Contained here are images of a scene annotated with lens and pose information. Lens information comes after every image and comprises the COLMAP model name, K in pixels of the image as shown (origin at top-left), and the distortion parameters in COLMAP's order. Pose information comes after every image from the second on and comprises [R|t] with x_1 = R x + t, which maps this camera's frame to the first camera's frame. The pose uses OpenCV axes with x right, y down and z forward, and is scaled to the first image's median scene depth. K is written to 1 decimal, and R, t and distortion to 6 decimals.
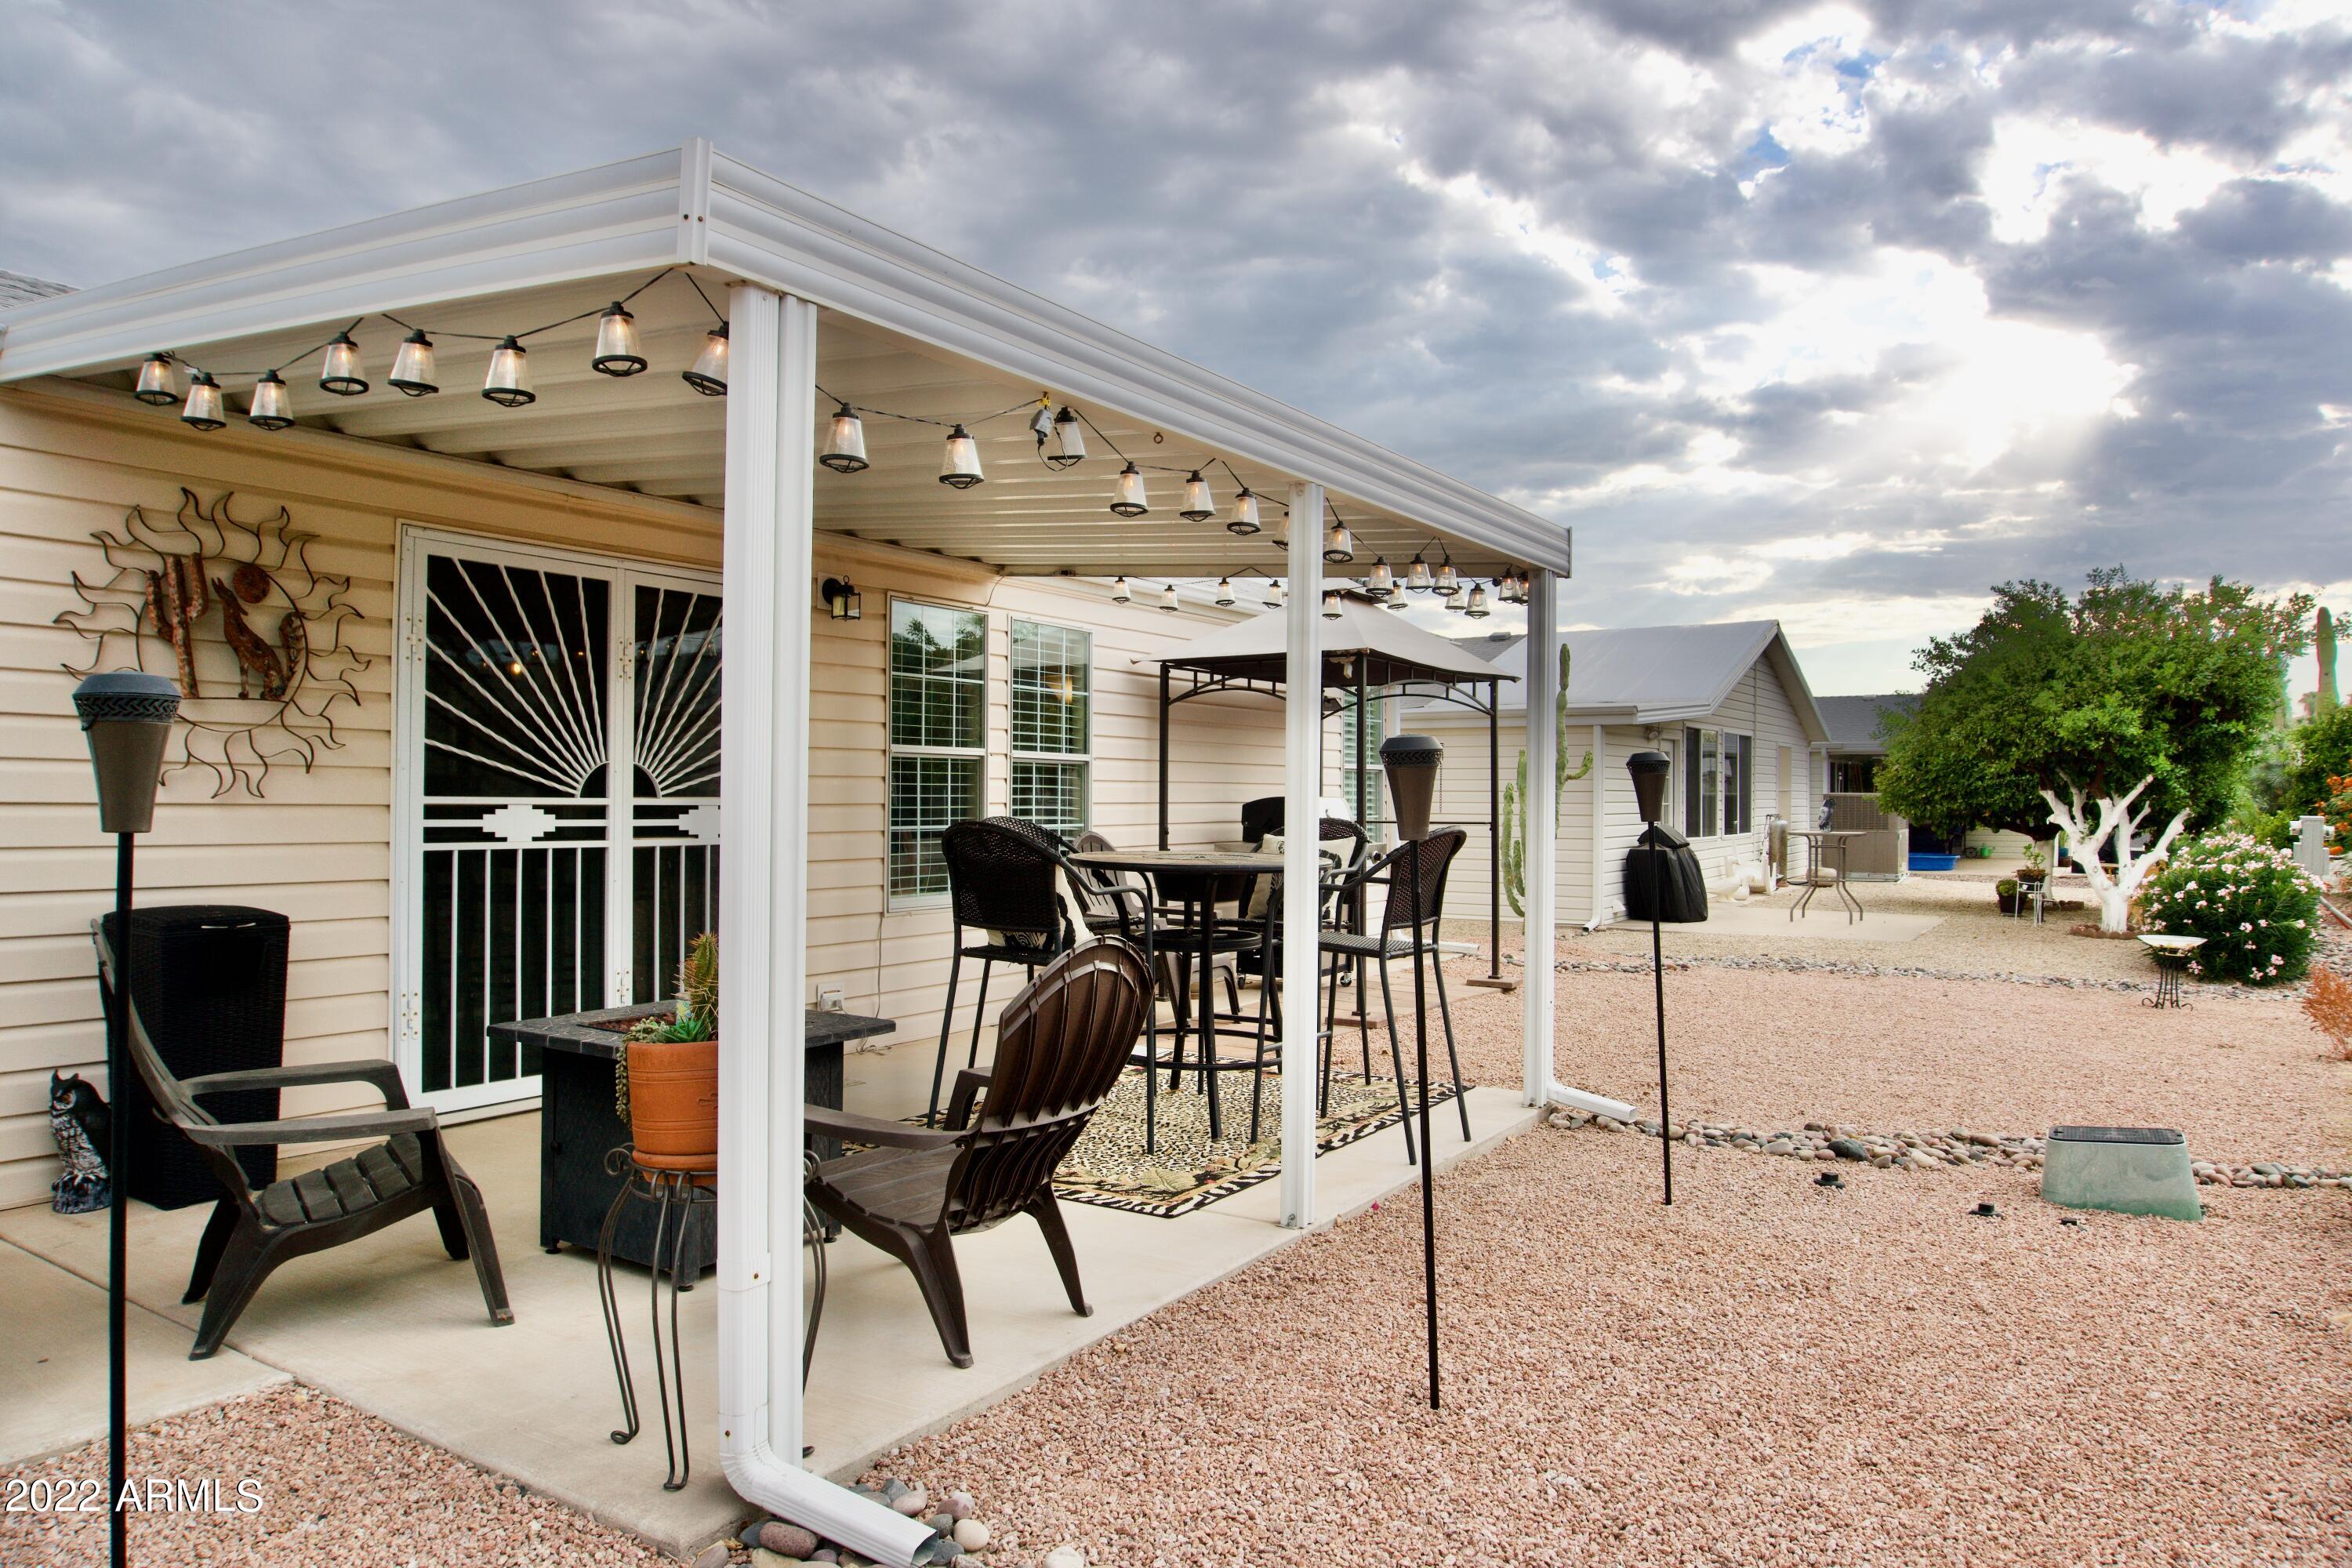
lens RADIAL K [[1550.4, 0, 1164.0], [0, 1550.4, 739.0], [0, 0, 1]] dist [-0.026057, -0.031584]
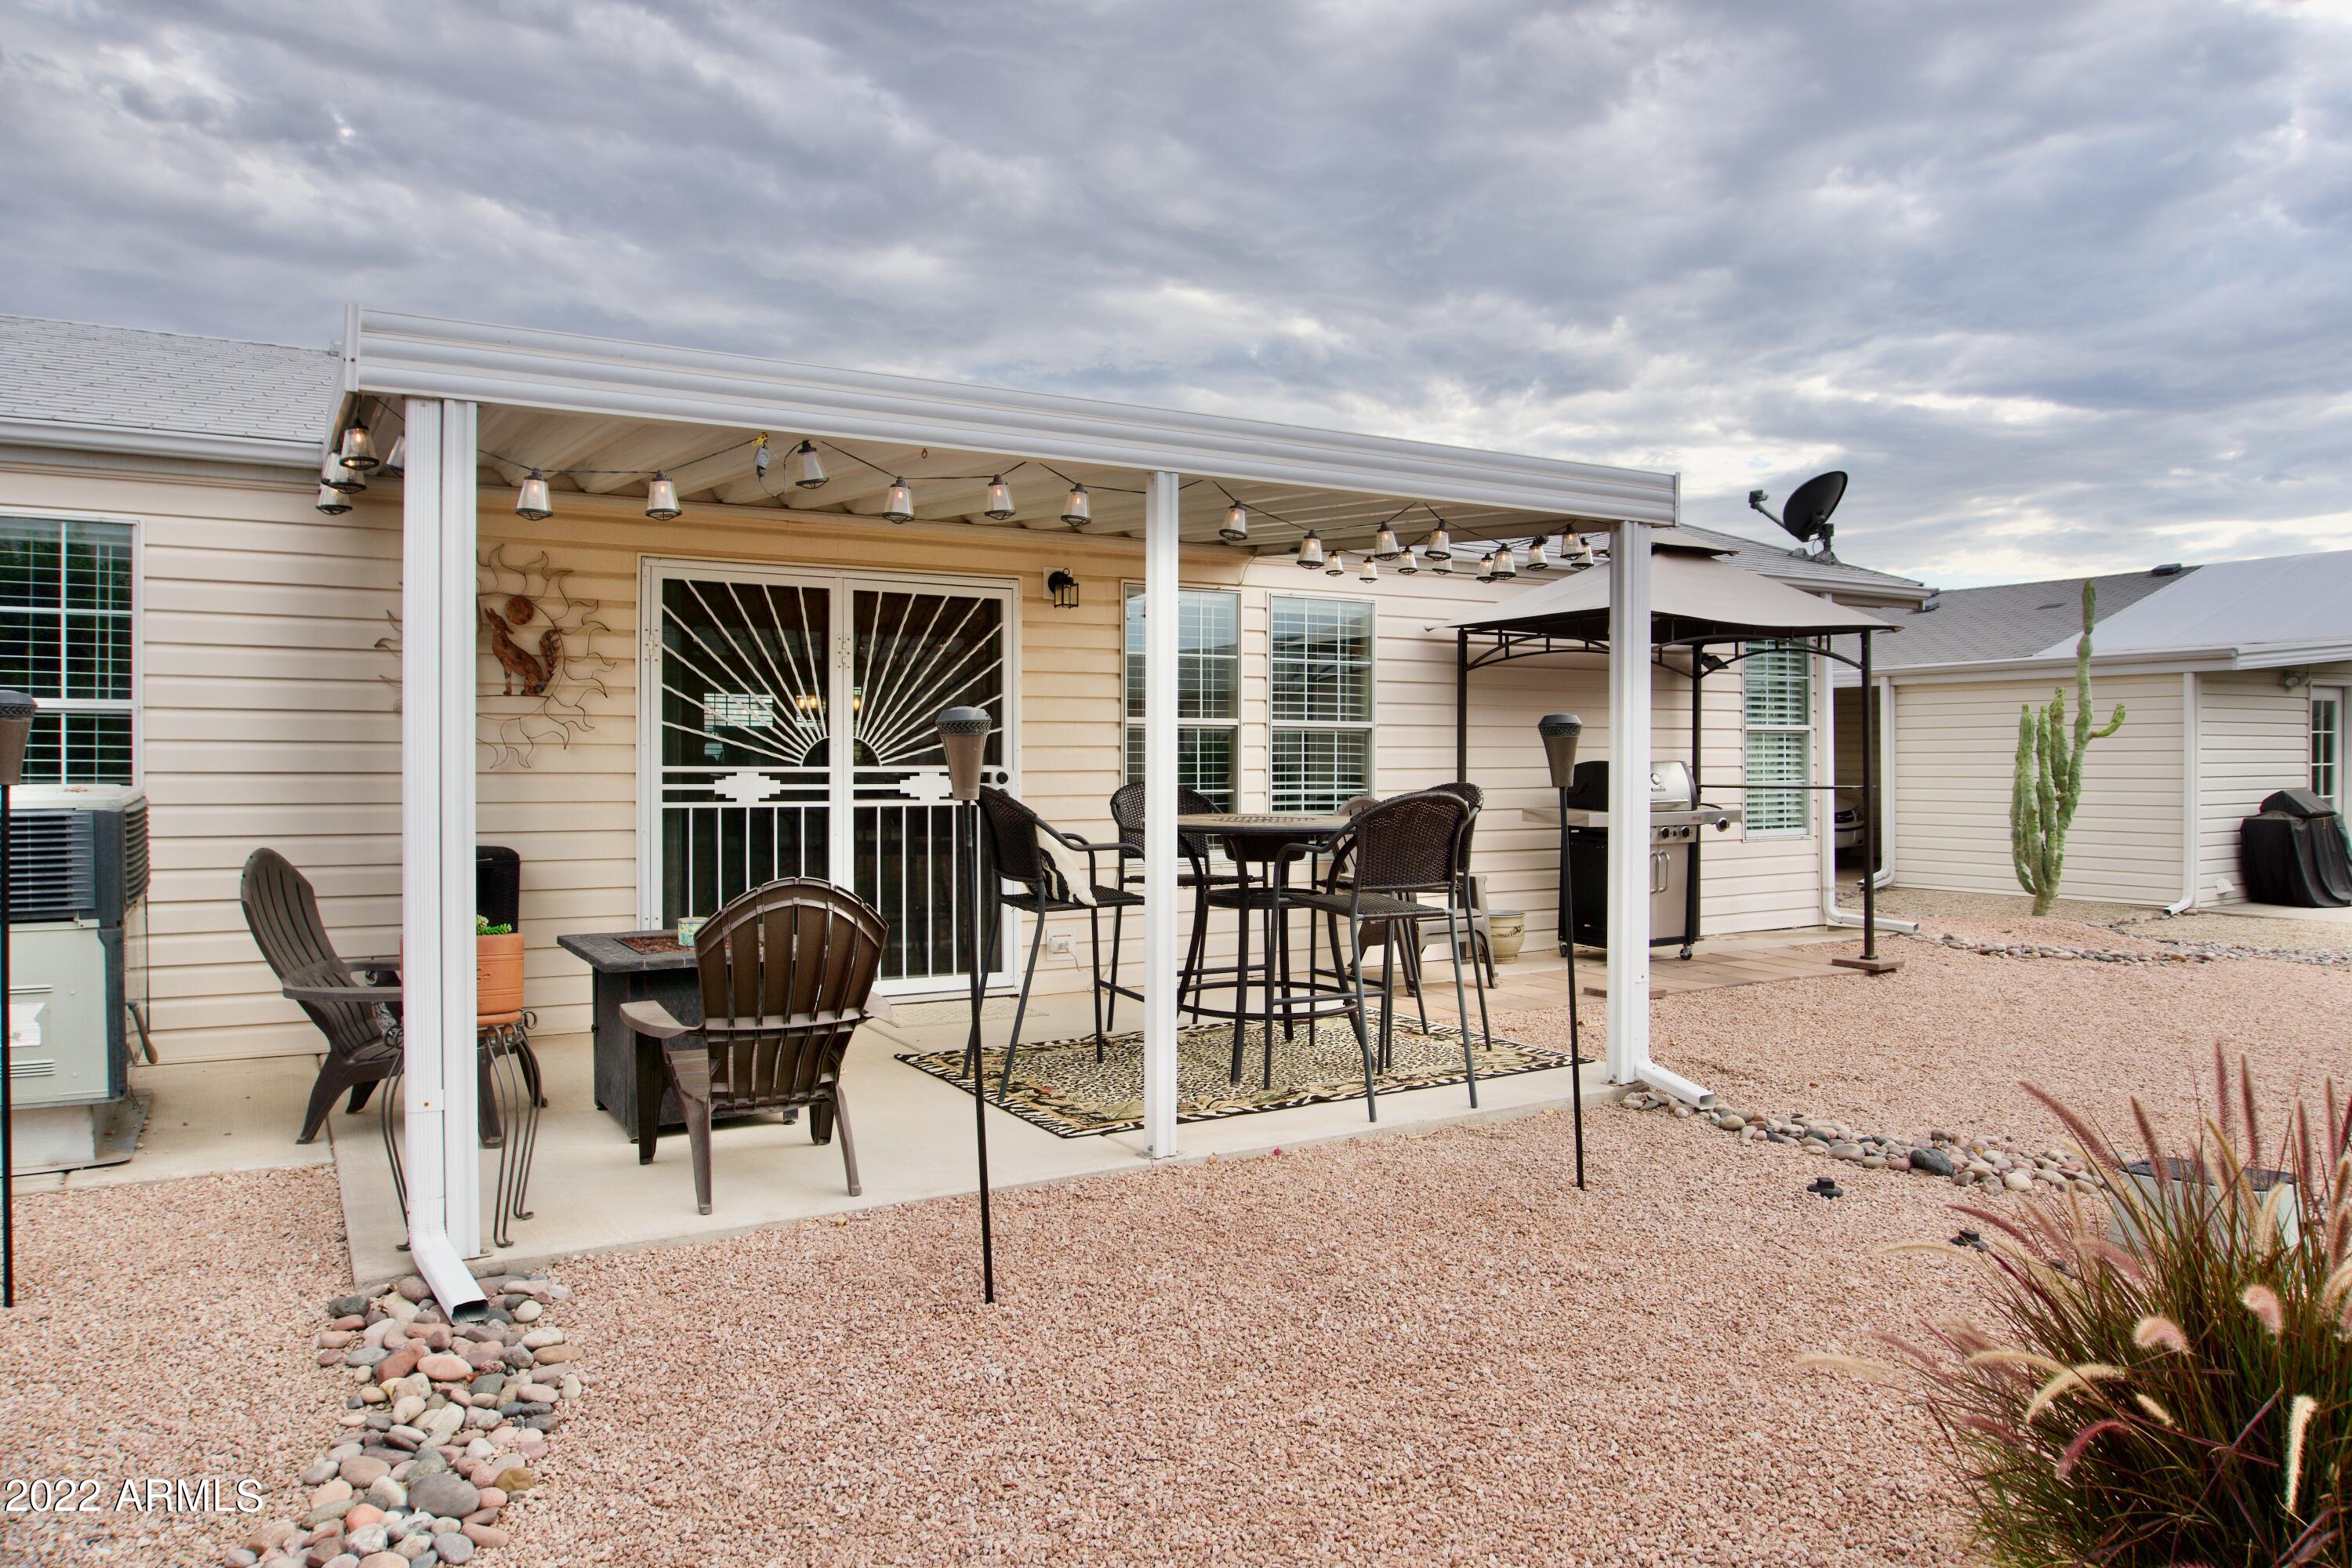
lens RADIAL K [[1550.4, 0, 1176.0], [0, 1550.4, 784.0], [0, 0, 1]] dist [-0.031602, -0.004039]
pose [[0.891988, 0.002148, -0.452053, 0.429981], [0.021729, 0.998629, 0.047620, -0.000355], [0.451536, -0.052299, 0.890719, 0.031522]]
